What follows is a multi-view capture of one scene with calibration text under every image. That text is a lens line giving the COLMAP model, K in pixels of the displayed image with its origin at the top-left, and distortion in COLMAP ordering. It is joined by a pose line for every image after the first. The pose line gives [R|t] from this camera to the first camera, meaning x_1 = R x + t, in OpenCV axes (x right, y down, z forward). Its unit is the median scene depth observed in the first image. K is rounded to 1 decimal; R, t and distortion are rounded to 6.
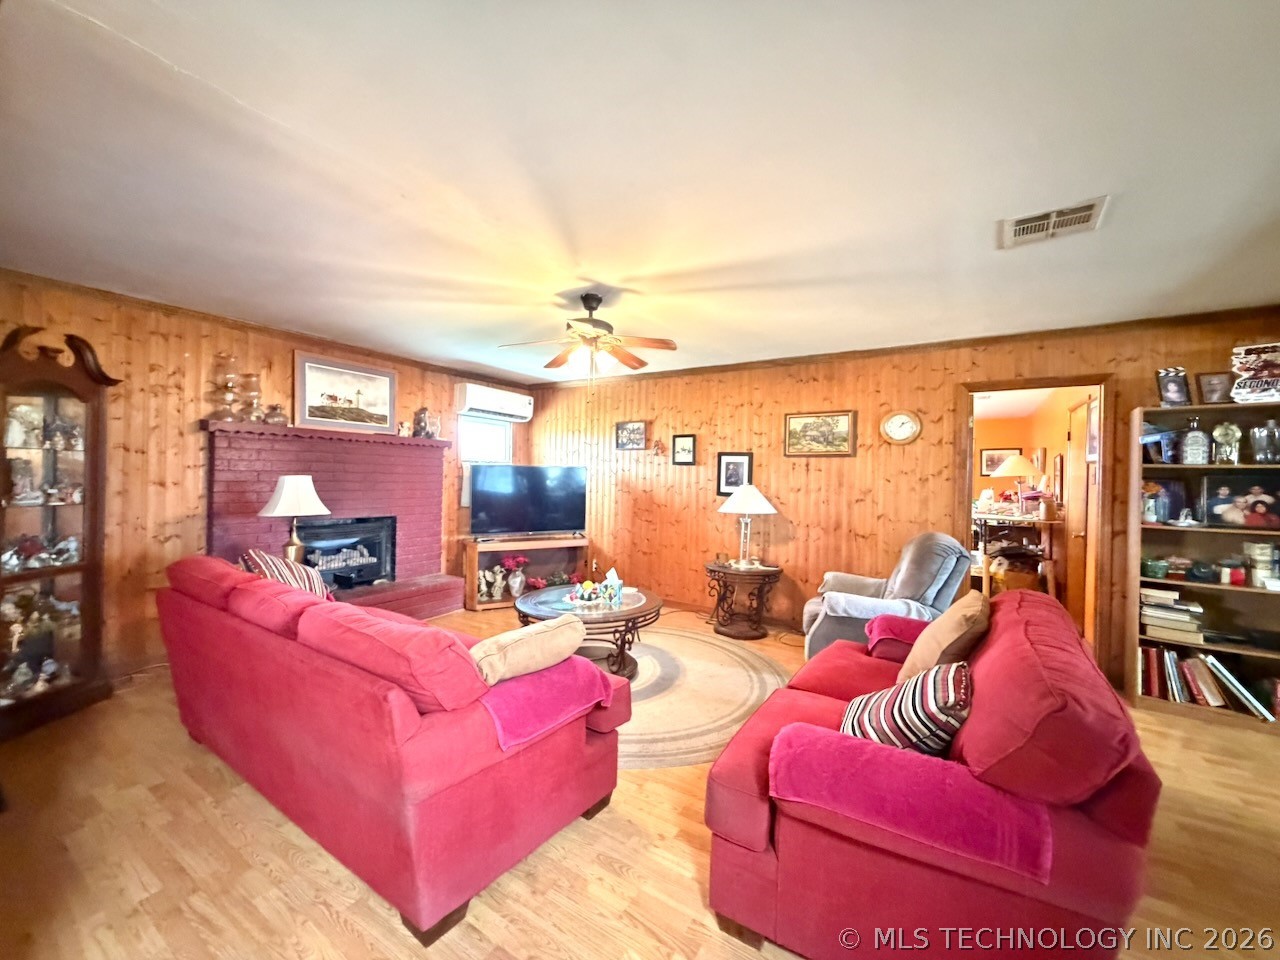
lens RADIAL K [[508.7, 0, 635.4], [0, 508.7, 478.9], [0, 0, 1]] dist [0.001369, 0.000031]
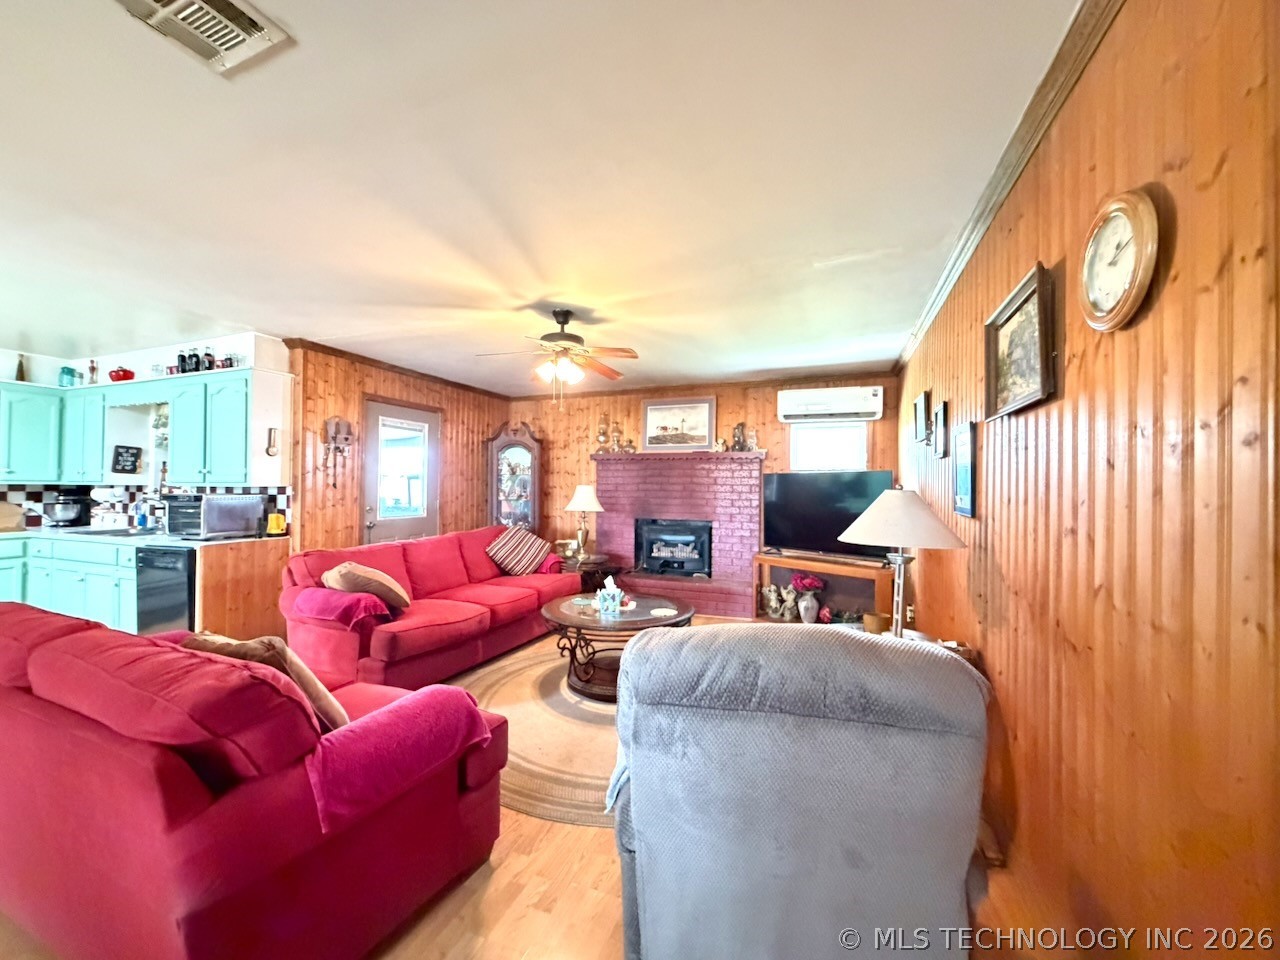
lens RADIAL K [[508.7, 0, 635.4], [0, 508.7, 478.9], [0, 0, 1]] dist [0.001369, 0.000031]
pose [[0.197569, -0.034182, -0.979693, 0.670223], [-0.008943, 0.999287, -0.036670, 0.022202], [0.980248, 0.016006, 0.197122, 0.642879]]
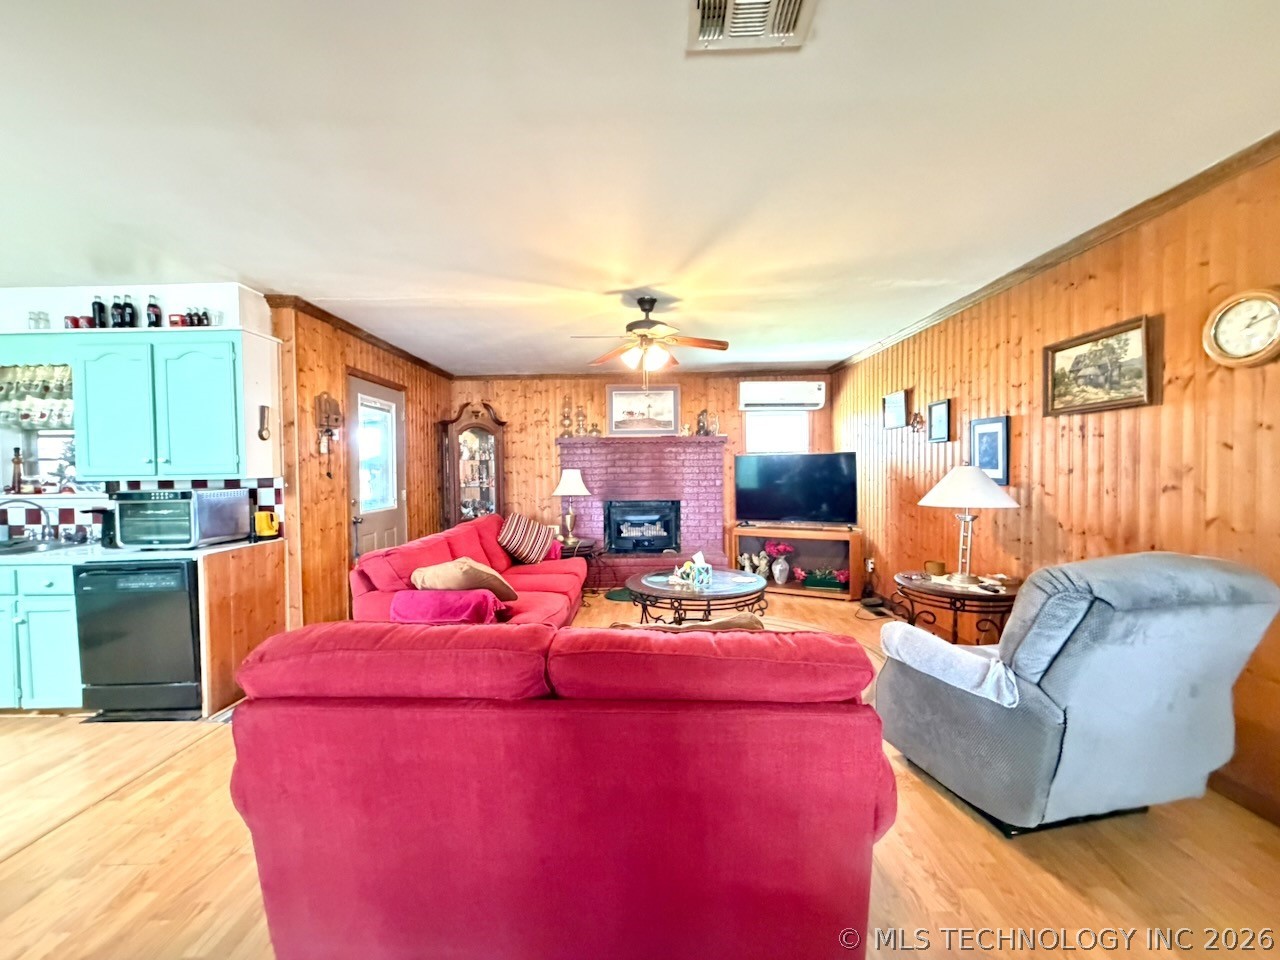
lens RADIAL K [[508.7, 0, 635.4], [0, 508.7, 478.9], [0, 0, 1]] dist [0.001369, 0.000031]
pose [[0.530950, -0.012521, -0.847311, 0.564403], [0.020102, 0.999796, -0.002177, 0.022060], [0.847165, -0.015877, 0.531093, 0.263587]]
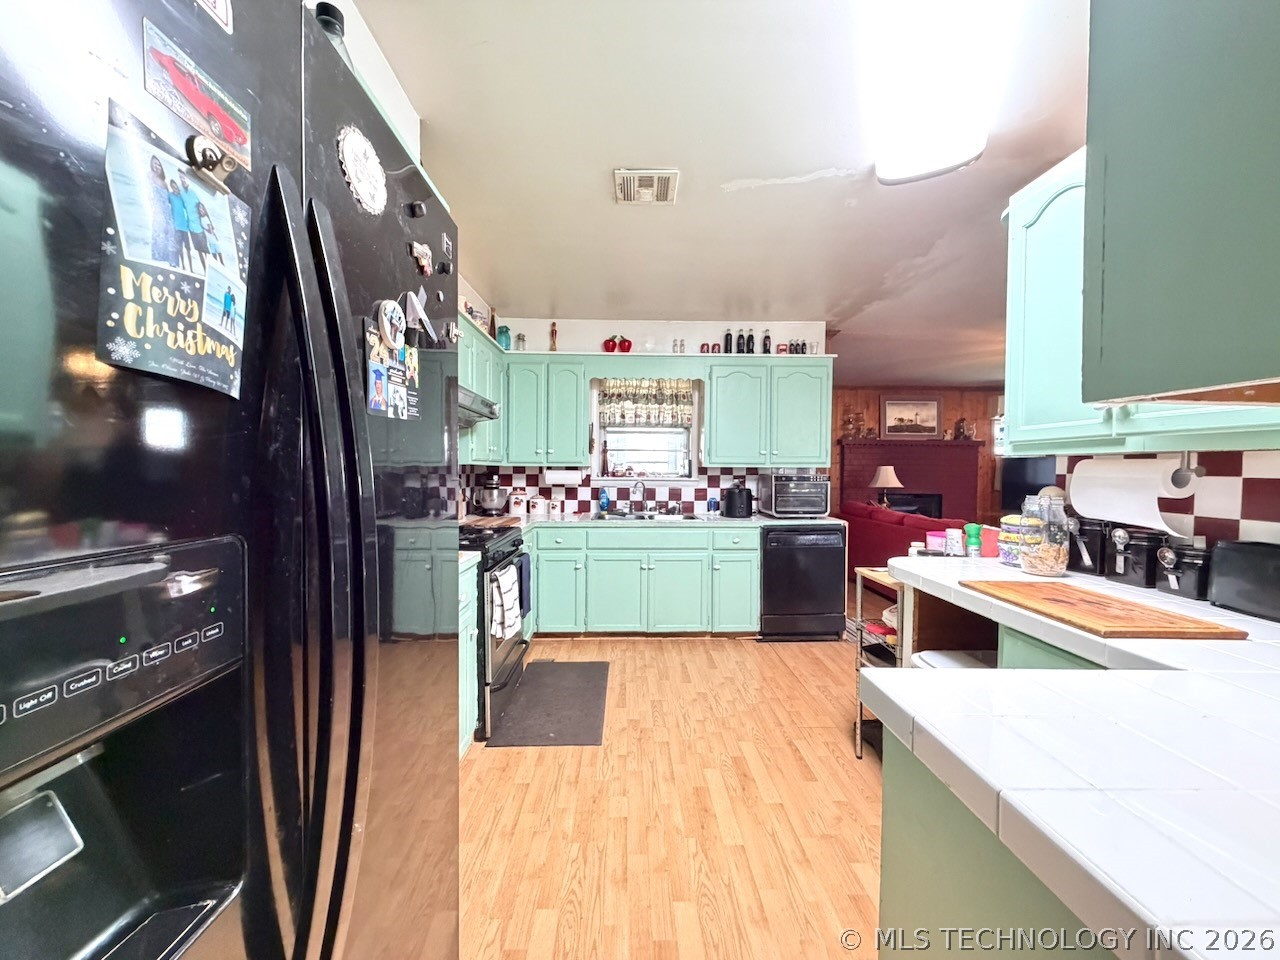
lens RADIAL K [[508.7, 0, 635.4], [0, 508.7, 478.9], [0, 0, 1]] dist [0.001369, 0.000031]
pose [[0.561043, -0.002751, -0.827782, 0.274591], [0.002947, 0.999995, -0.001326, 0.030241], [0.827781, -0.001696, 0.561048, -0.612939]]
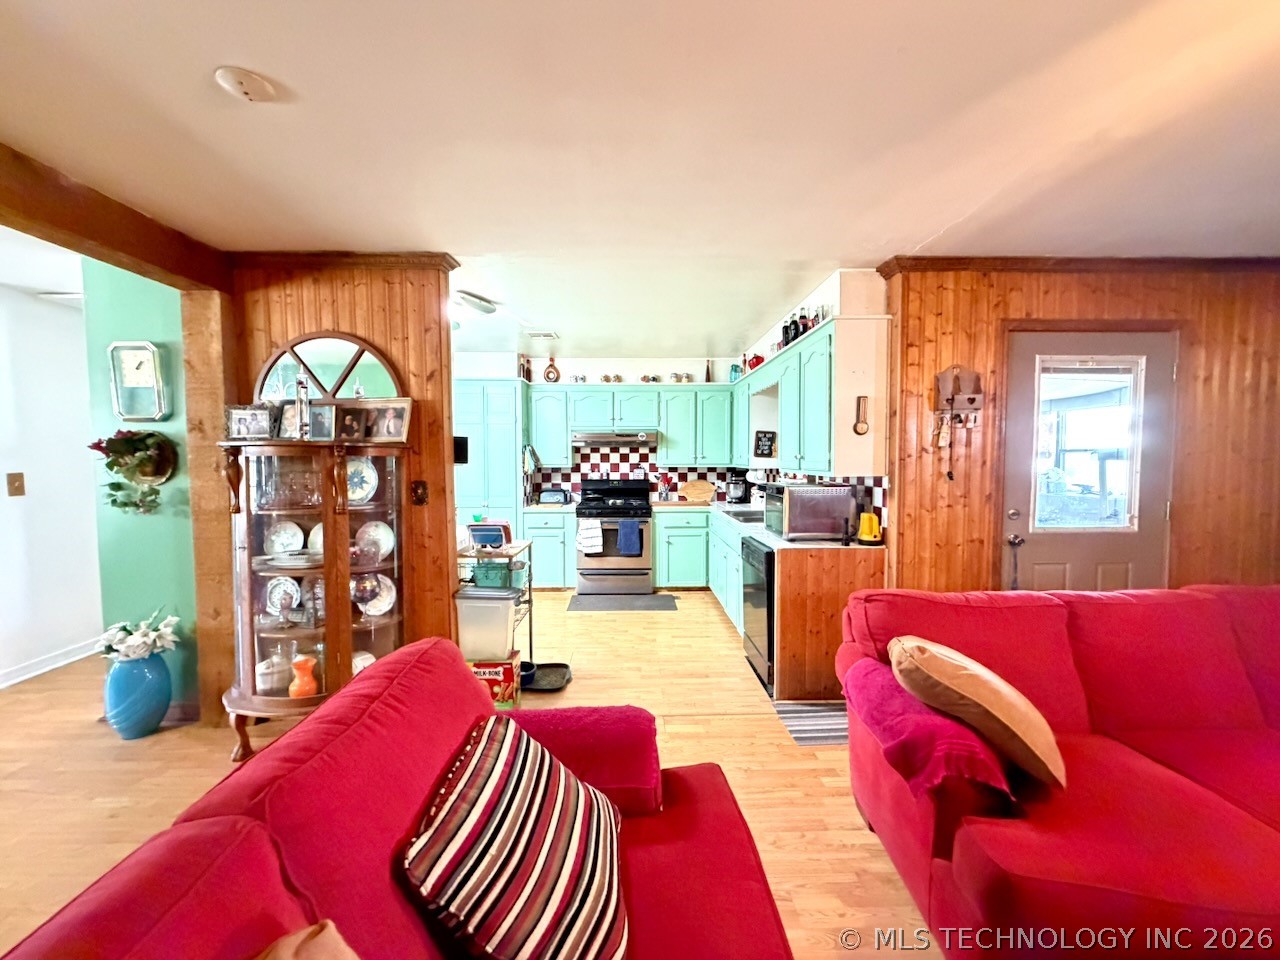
lens RADIAL K [[508.7, 0, 635.4], [0, 508.7, 478.9], [0, 0, 1]] dist [0.001369, 0.000031]
pose [[-0.831114, 0.005956, -0.556070, 0.281193], [-0.017637, 0.999157, 0.037063, -0.007056], [0.555822, 0.040611, -0.830309, 0.576438]]
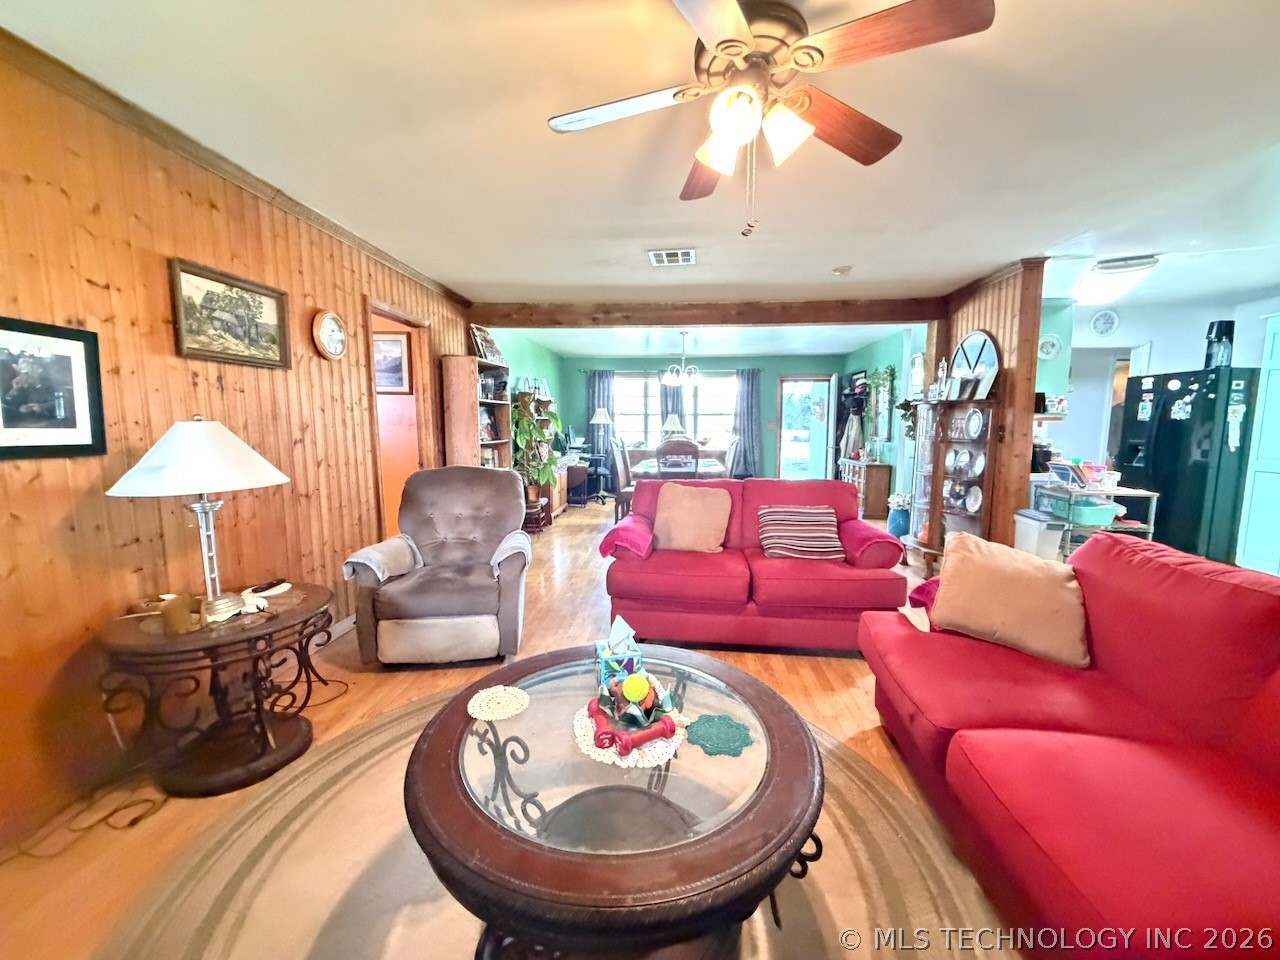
lens RADIAL K [[508.7, 0, 635.4], [0, 508.7, 478.9], [0, 0, 1]] dist [0.001369, 0.000031]
pose [[-0.470841, -0.121006, 0.873880, -0.311648], [-0.007293, 0.991049, 0.133301, 0.000680], [-0.882188, 0.056390, -0.467509, 0.888148]]
